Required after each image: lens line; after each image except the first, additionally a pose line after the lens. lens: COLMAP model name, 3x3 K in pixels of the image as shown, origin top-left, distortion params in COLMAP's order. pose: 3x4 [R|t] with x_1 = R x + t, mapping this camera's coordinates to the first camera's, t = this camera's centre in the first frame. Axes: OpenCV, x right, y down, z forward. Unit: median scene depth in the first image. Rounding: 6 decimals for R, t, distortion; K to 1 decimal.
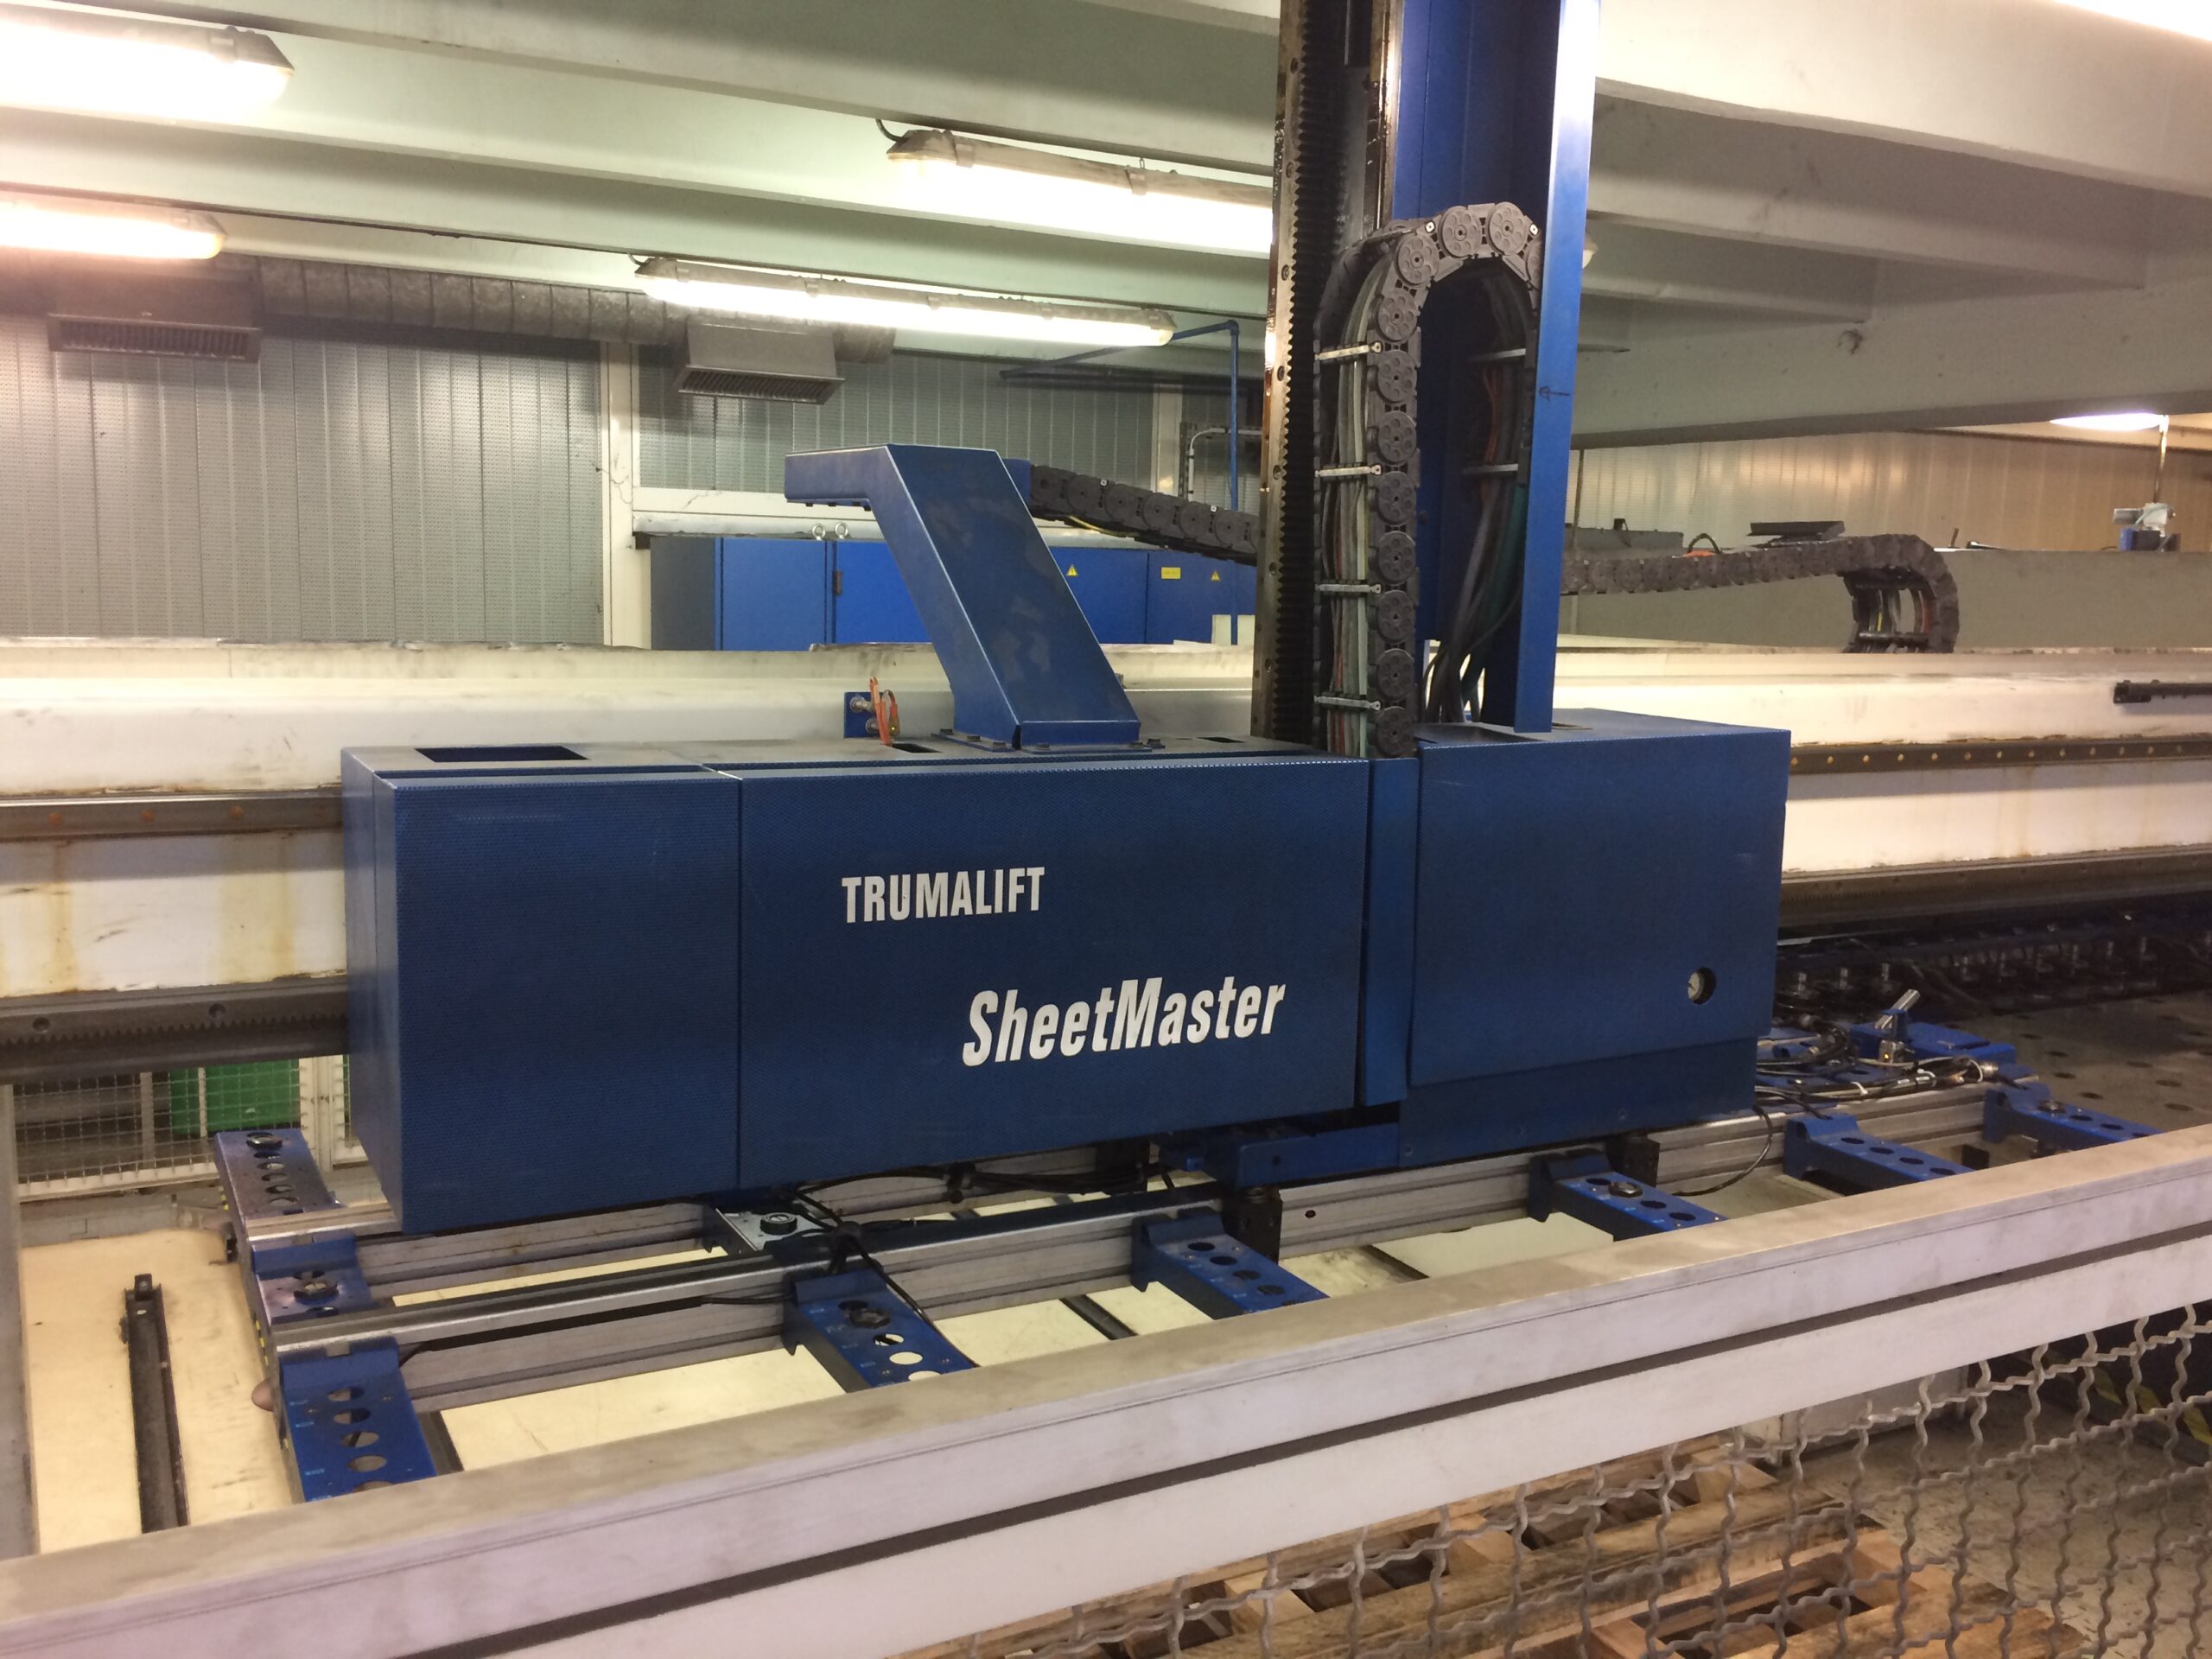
lens RADIAL K [[1892.6, 0, 1106.0], [0, 1892.6, 830.2], [0, 0, 1]] dist [0.071119, -0.097865]
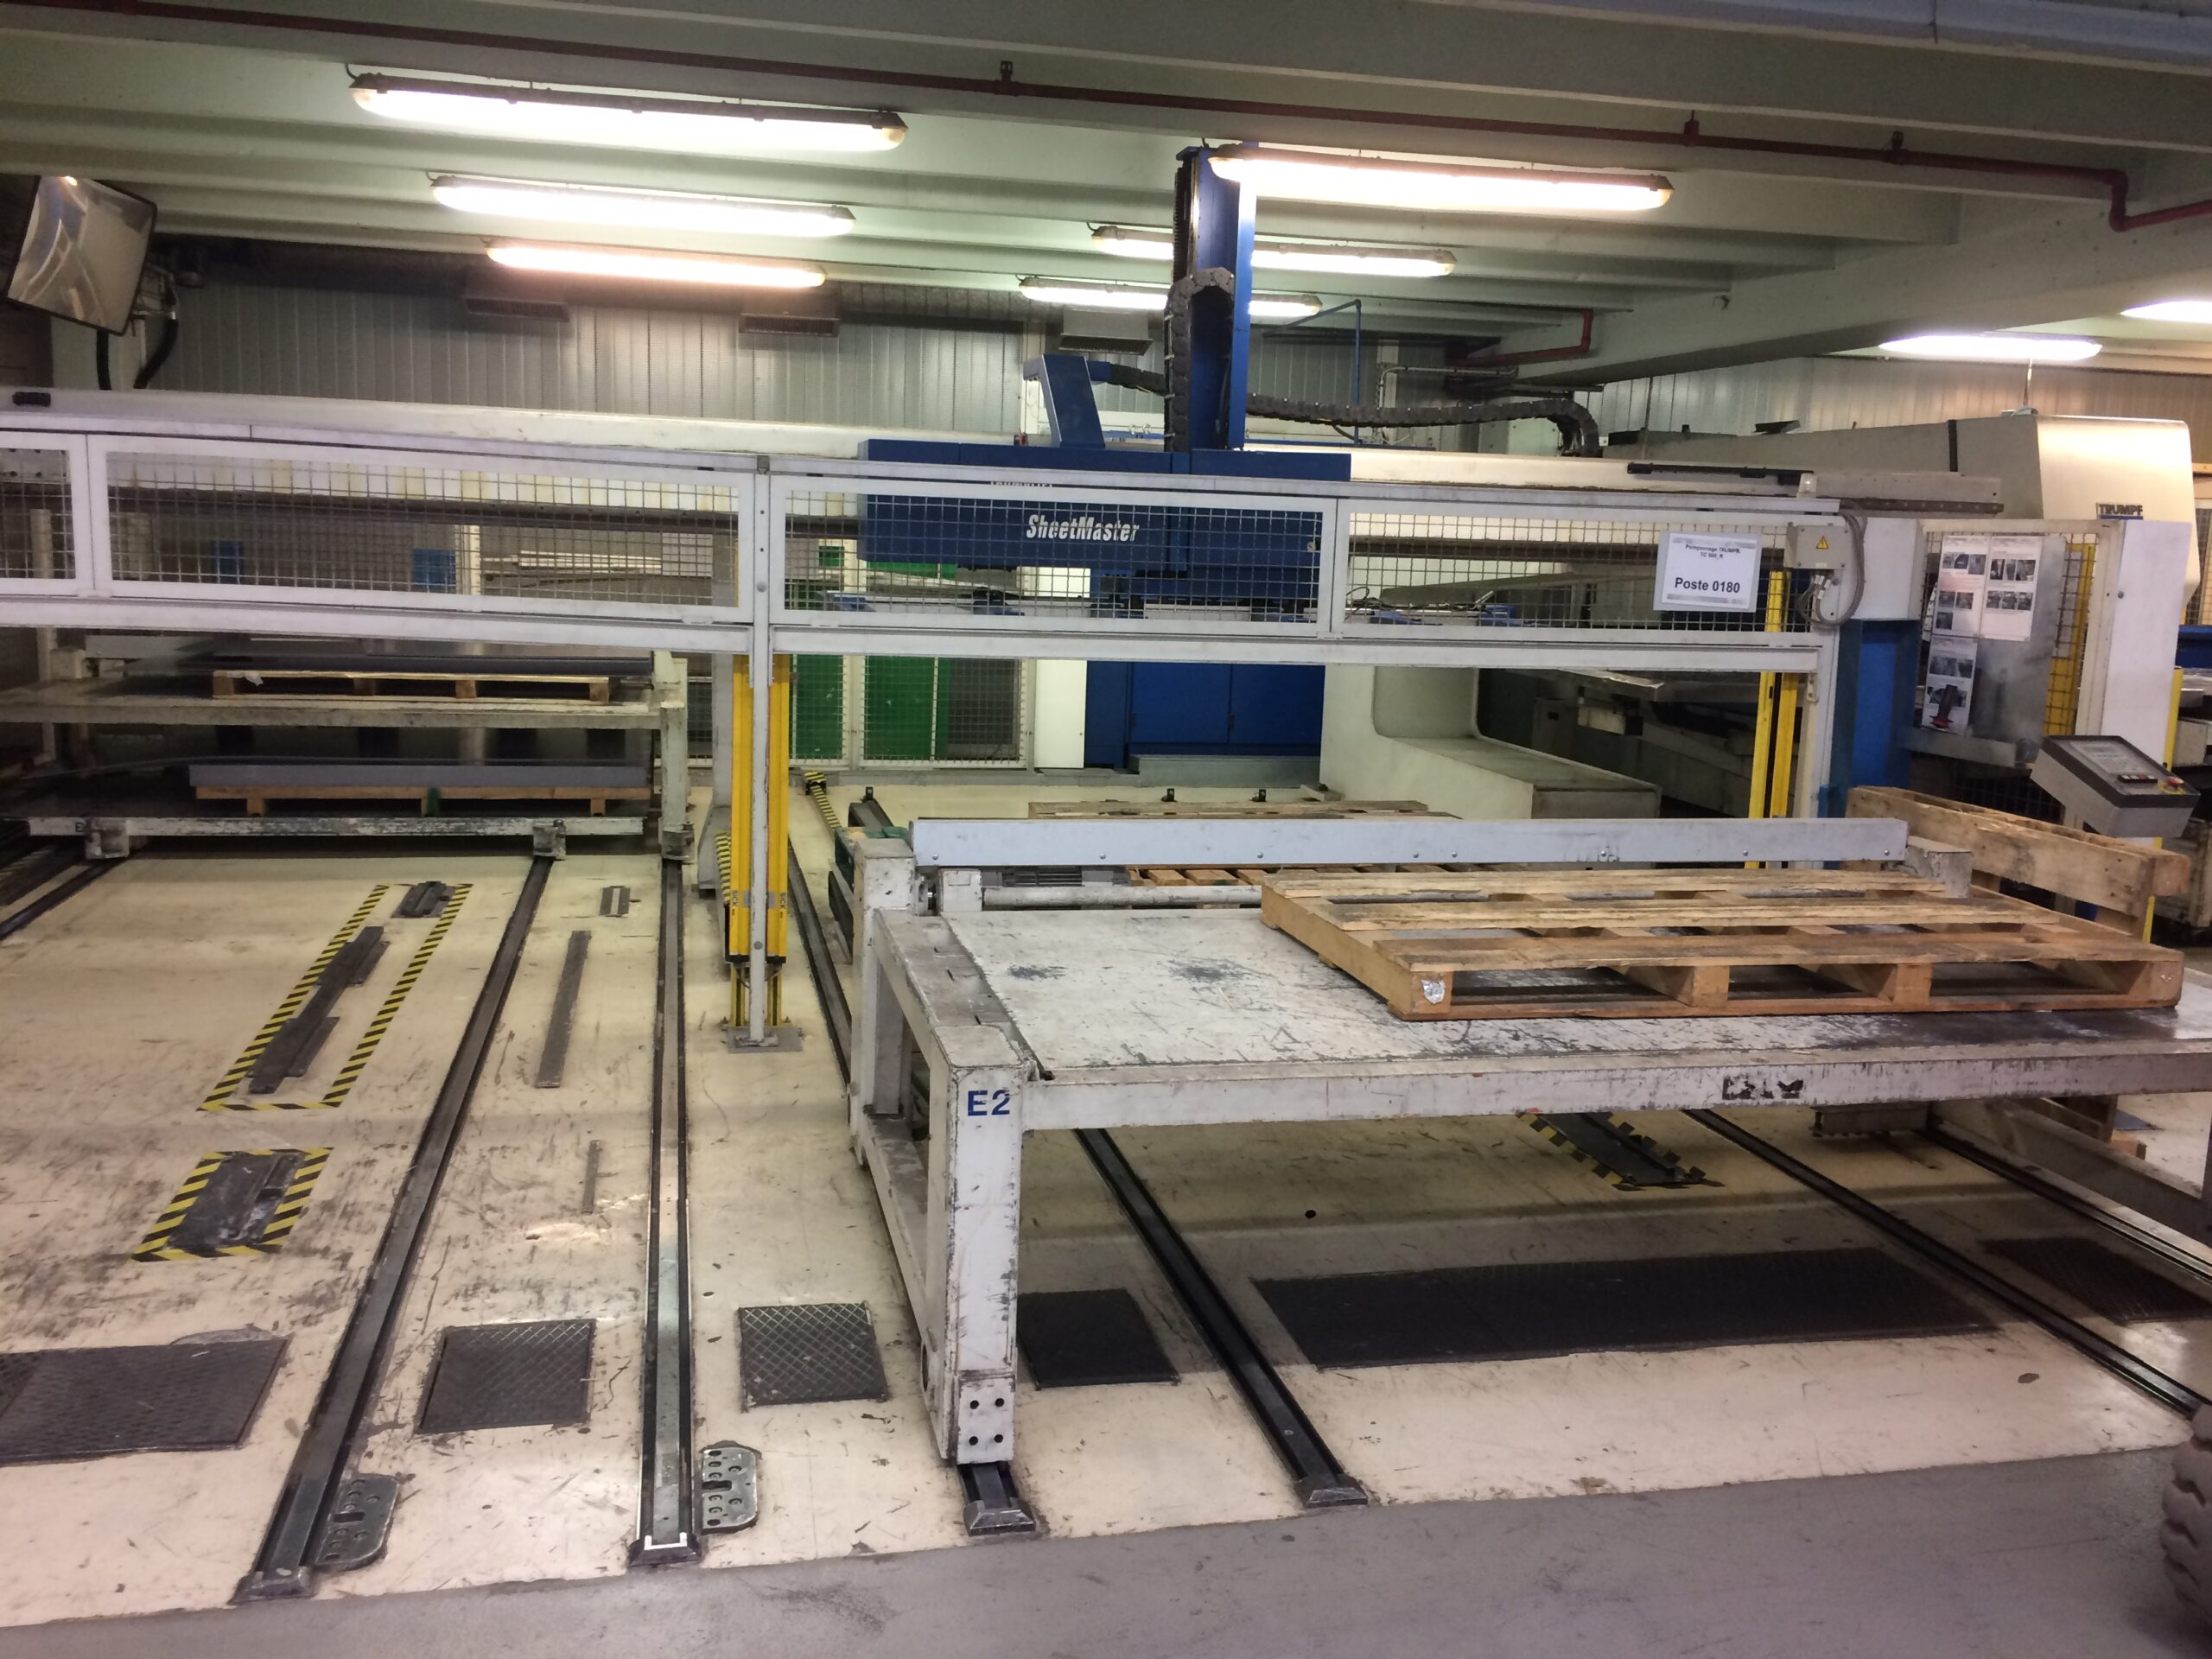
lens RADIAL K [[1892.6, 0, 1107.4], [0, 1892.6, 830.0], [0, 0, 1]] dist [0.071119, -0.097865]
pose [[0.964076, 0.047578, -0.261330, 0.334279], [-0.044374, 0.998850, 0.018149, 0.200085], [0.261893, -0.005901, 0.965079, -0.761680]]
